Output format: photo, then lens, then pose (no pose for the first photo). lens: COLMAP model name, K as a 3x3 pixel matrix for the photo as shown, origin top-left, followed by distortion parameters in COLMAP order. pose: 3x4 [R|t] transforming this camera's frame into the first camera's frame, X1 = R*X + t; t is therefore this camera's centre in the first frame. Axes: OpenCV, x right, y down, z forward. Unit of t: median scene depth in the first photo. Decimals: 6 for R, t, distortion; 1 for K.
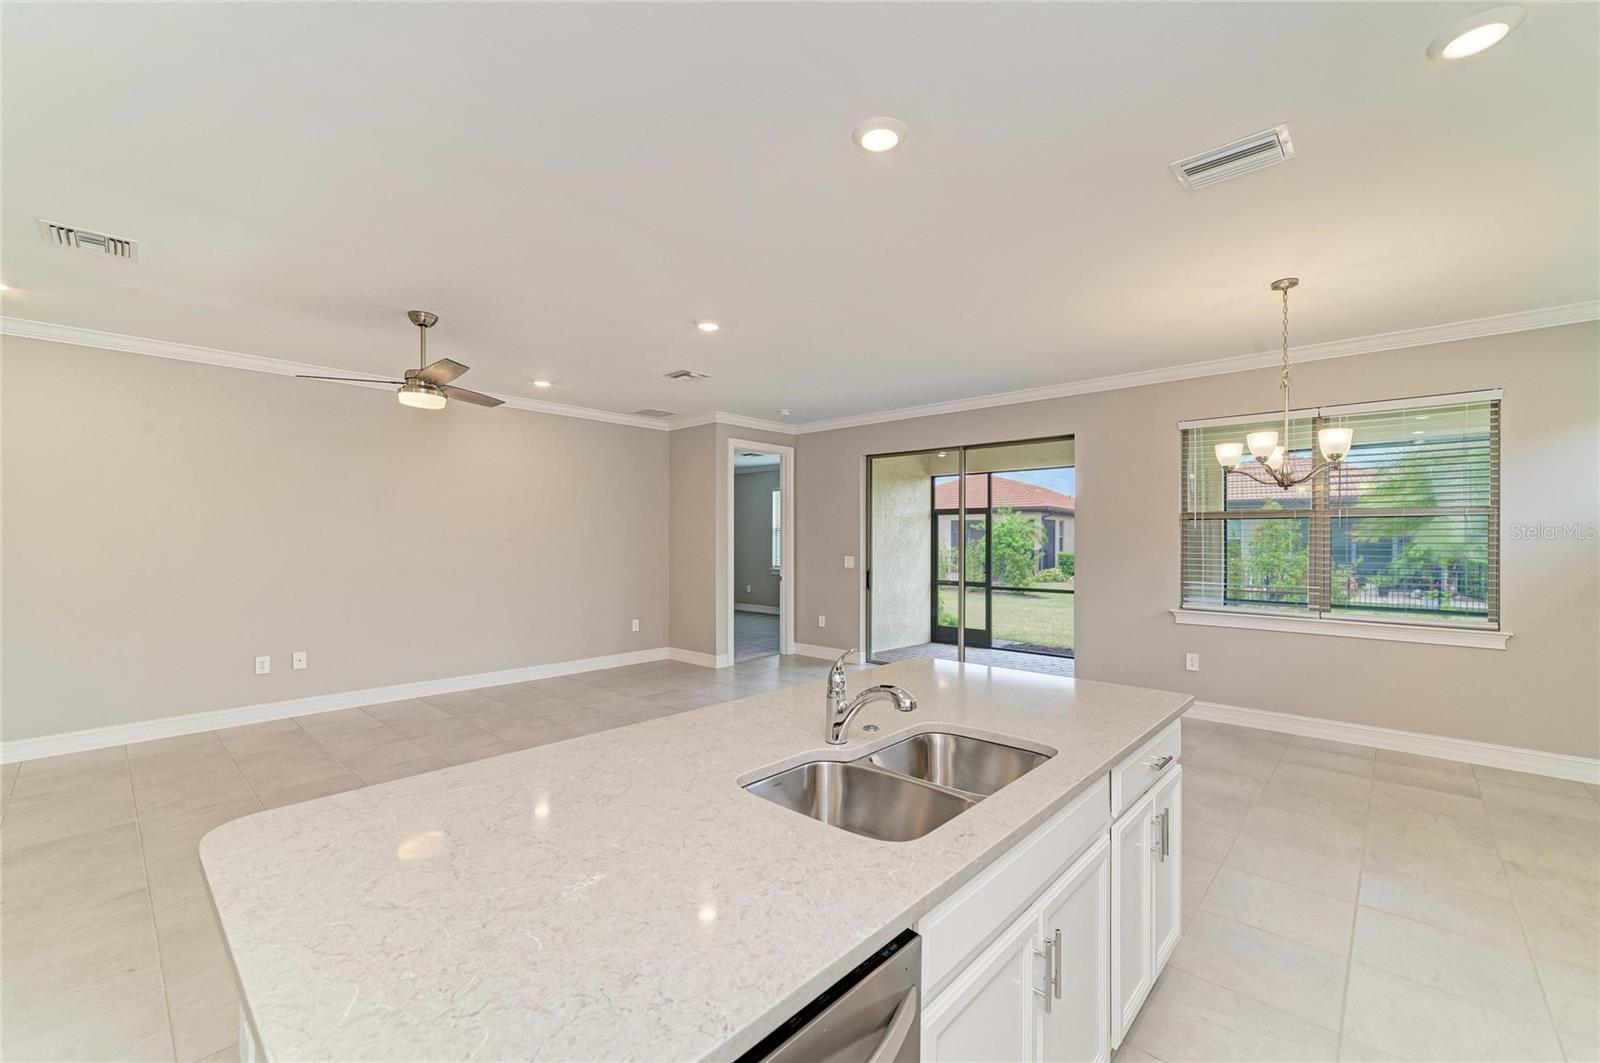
lens RADIAL K [[655.7, 0, 804.8], [0, 655.7, 537.7], [0, 0, 1]] dist [-0.020523, 0.008750]
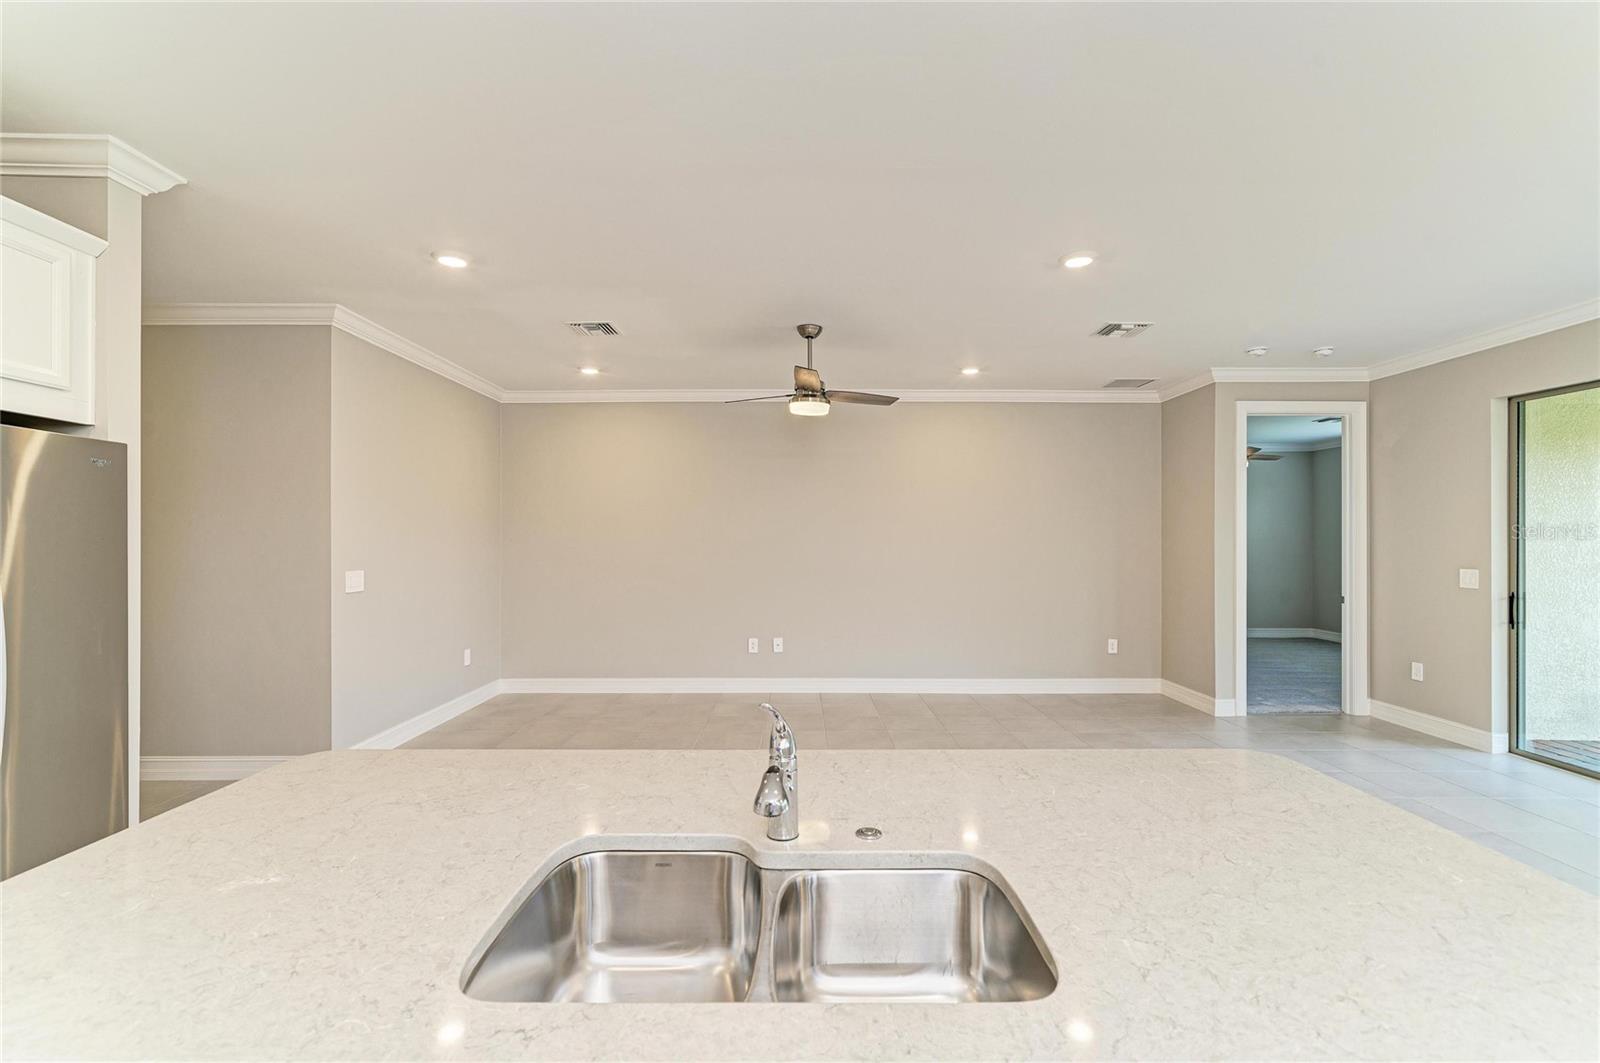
lens RADIAL K [[716.8, 0, 805.4], [0, 716.8, 538.6], [0, 0, 1]] dist [-0.017065, 0.011073]
pose [[0.680321, -0.002022, -0.732912, 0.136320], [0.001261, 0.999998, -0.001588, 0.000426], [0.732913, 0.000156, 0.680322, 0.112877]]
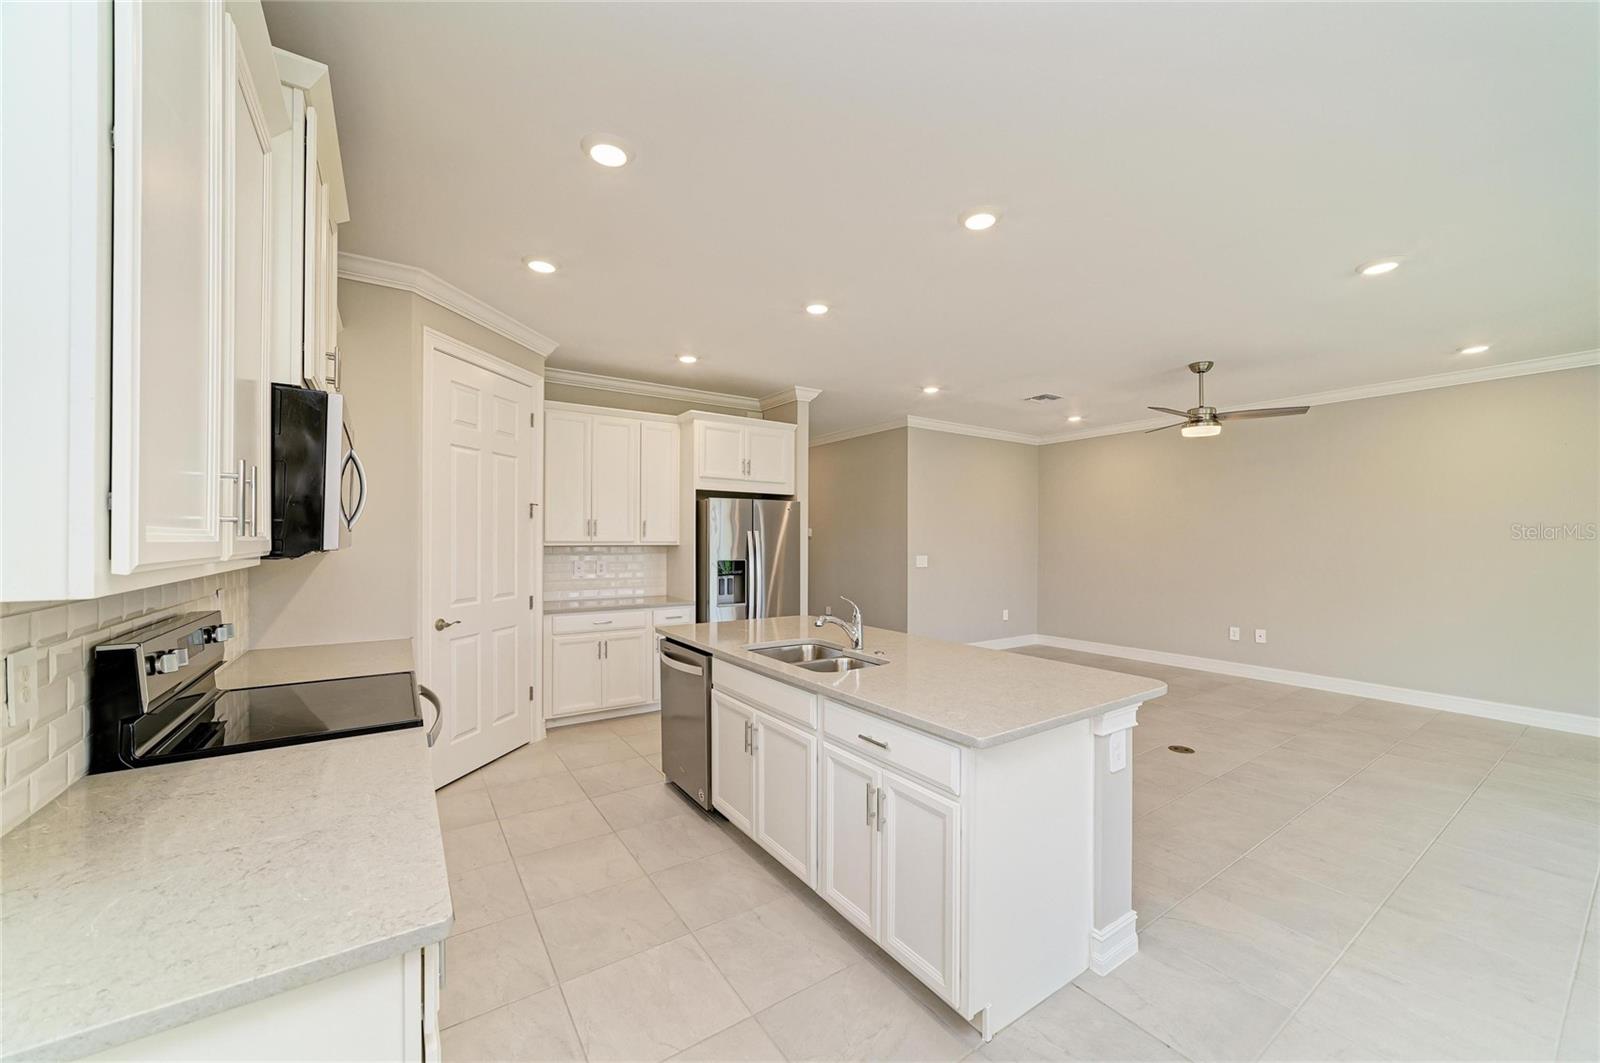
lens RADIAL K [[608.7, 0, 799.4], [0, 608.7, 540.0], [0, 0, 1]] dist [-0.018556, 0.000193]
pose [[-0.231694, 0.003044, -0.972784, 0.395428], [-0.000339, 0.999995, 0.003210, -0.001046], [0.972789, 0.001074, -0.231691, 0.275883]]
